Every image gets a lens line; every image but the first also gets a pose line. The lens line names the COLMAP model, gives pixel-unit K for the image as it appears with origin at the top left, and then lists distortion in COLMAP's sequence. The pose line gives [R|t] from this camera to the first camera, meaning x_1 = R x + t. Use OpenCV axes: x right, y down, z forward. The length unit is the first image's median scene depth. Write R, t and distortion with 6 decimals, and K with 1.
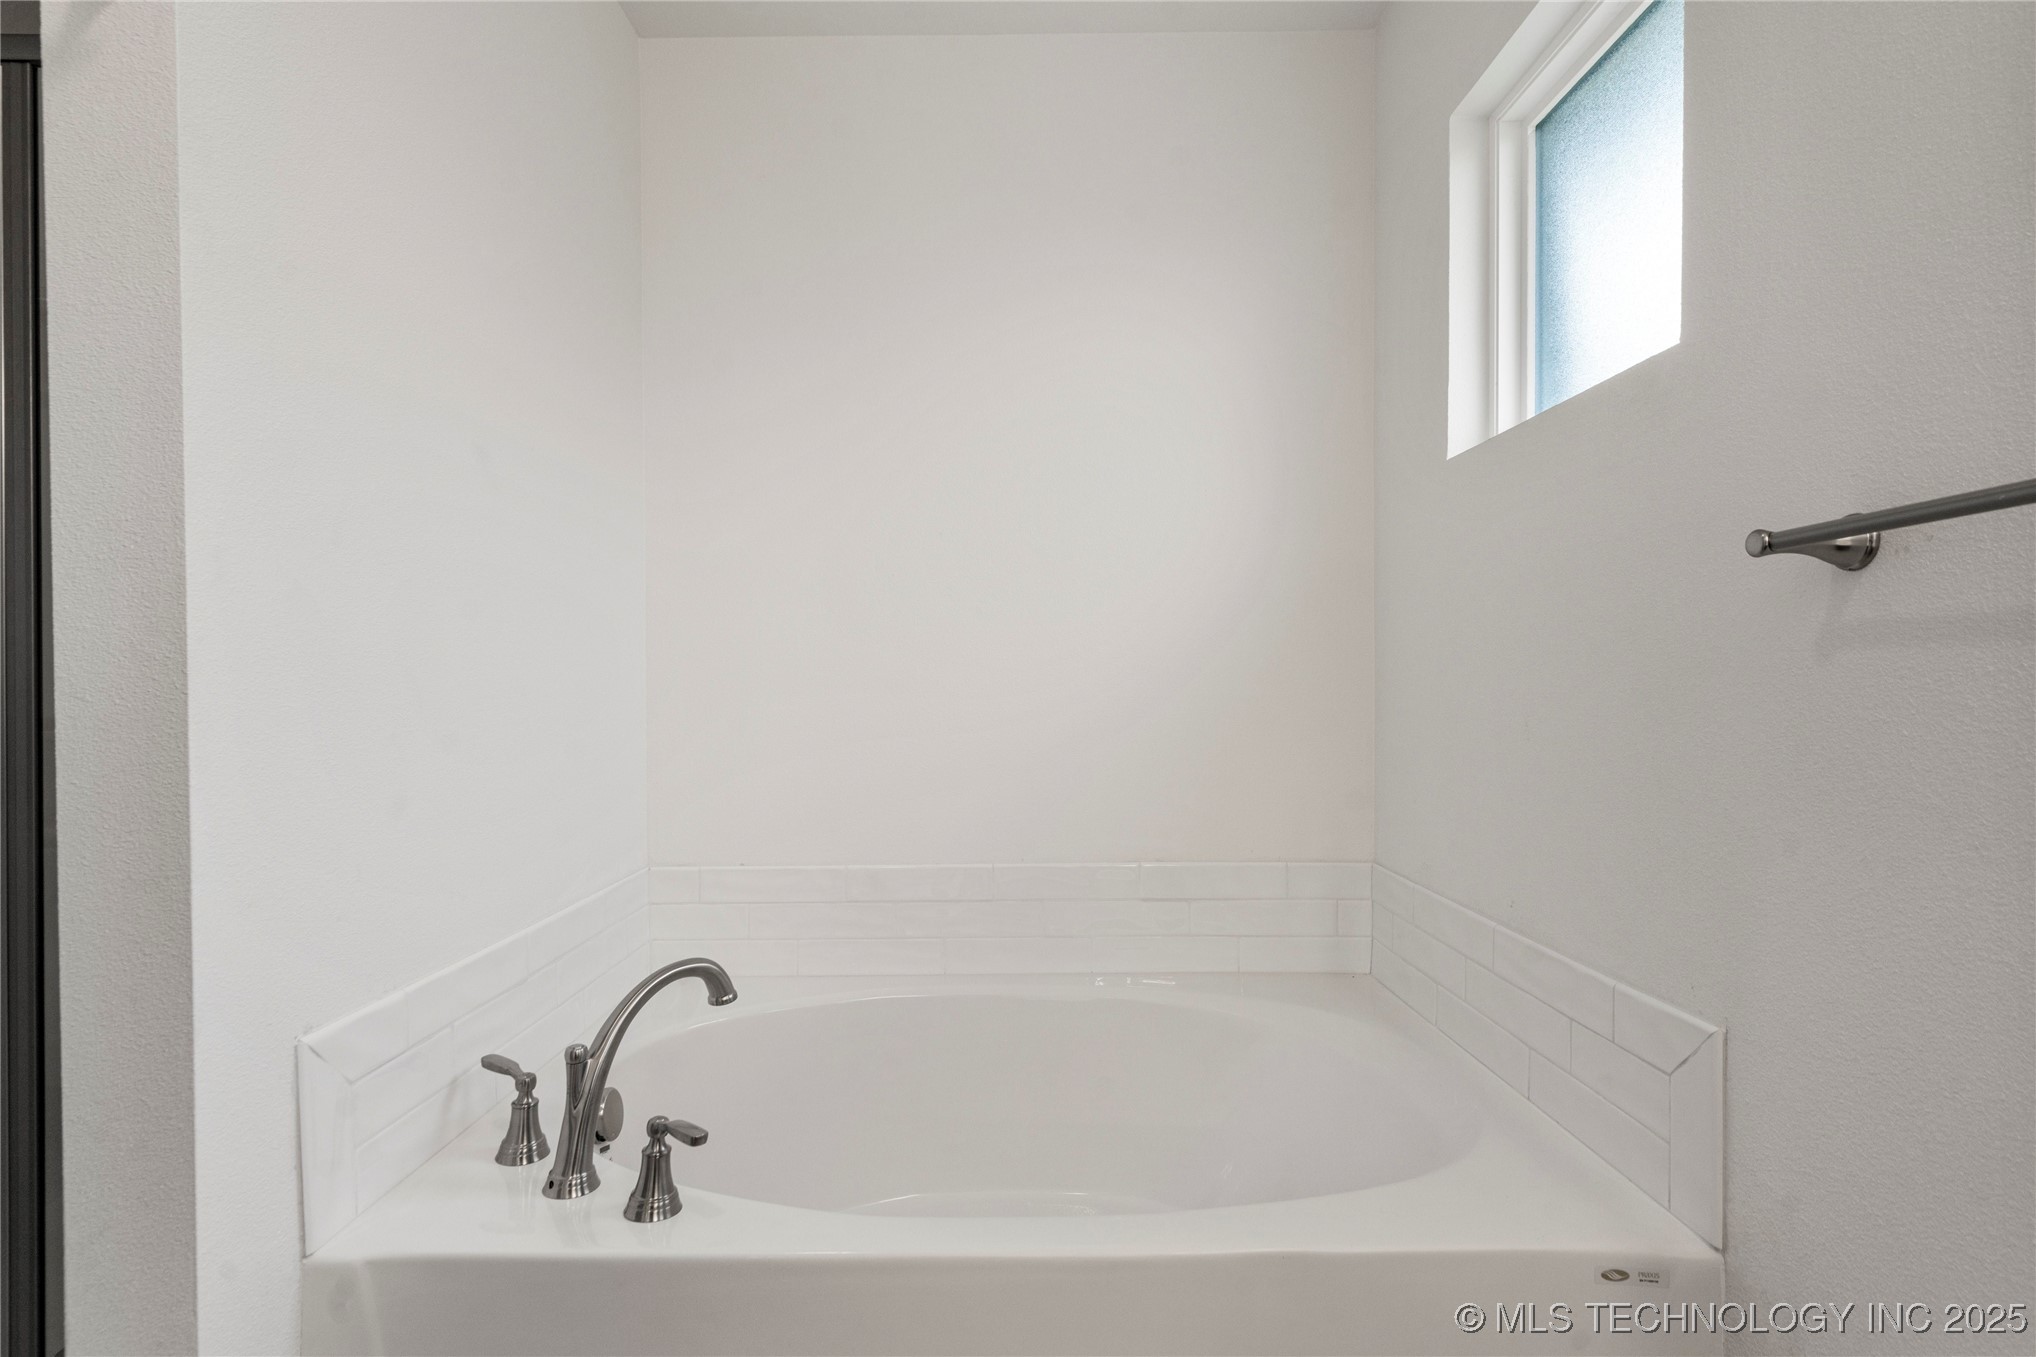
lens RADIAL K [[976.6, 0, 1011.2], [0, 976.6, 692.9], [0, 0, 1]] dist [0.000210, 0.002340]
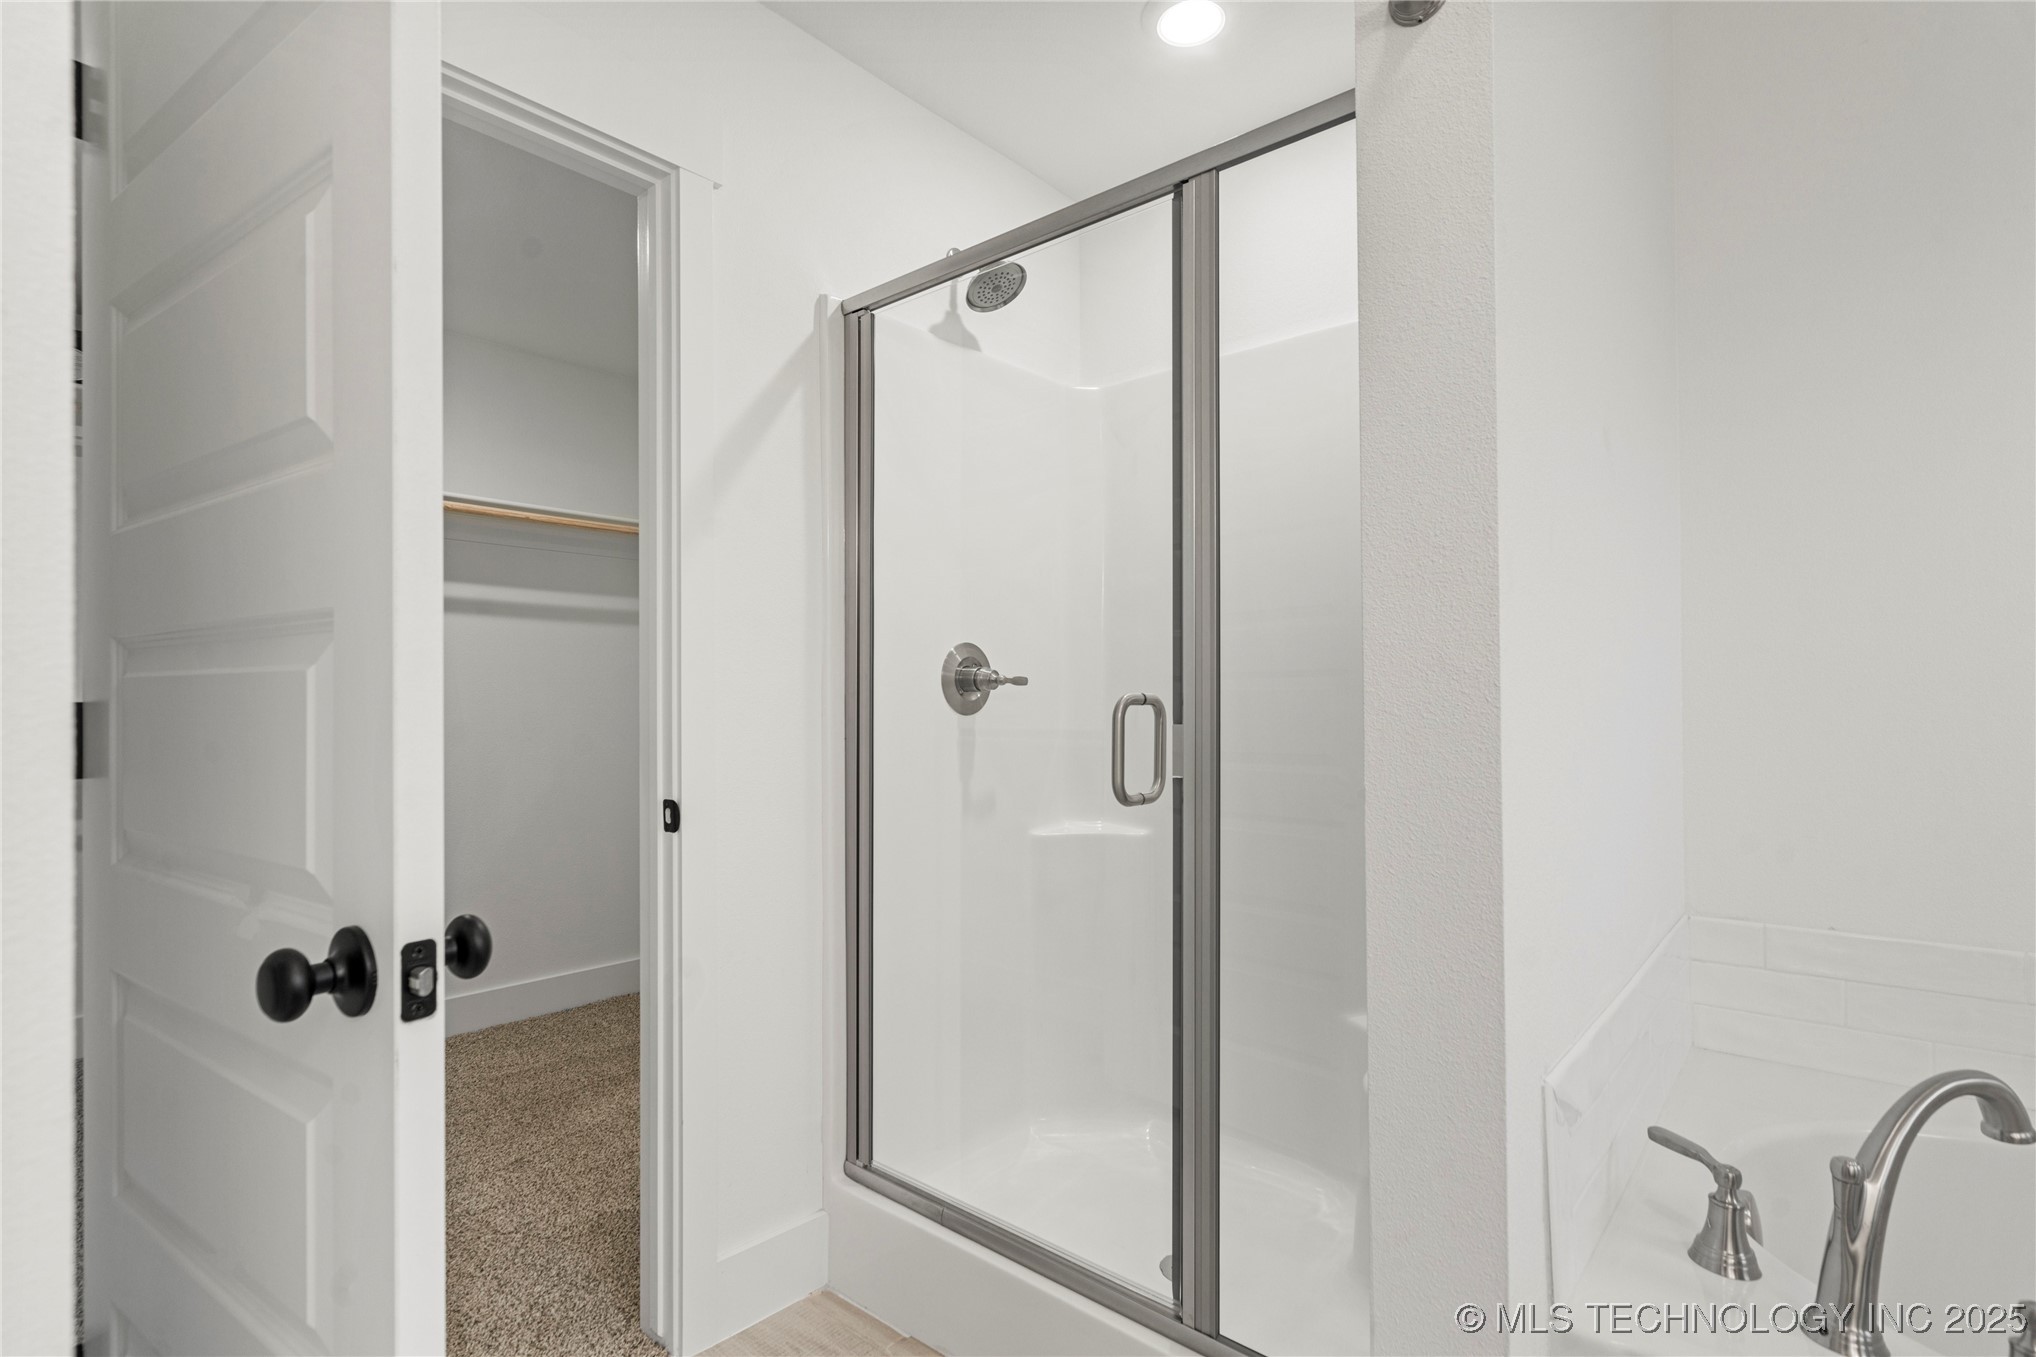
lens RADIAL K [[976.6, 0, 1011.2], [0, 976.6, 692.9], [0, 0, 1]] dist [0.000210, 0.002340]
pose [[0.755416, -0.006864, -0.655209, -0.570047], [-0.002679, 0.999904, -0.013565, 0.000371], [0.655240, 0.012003, 0.755326, -0.044016]]
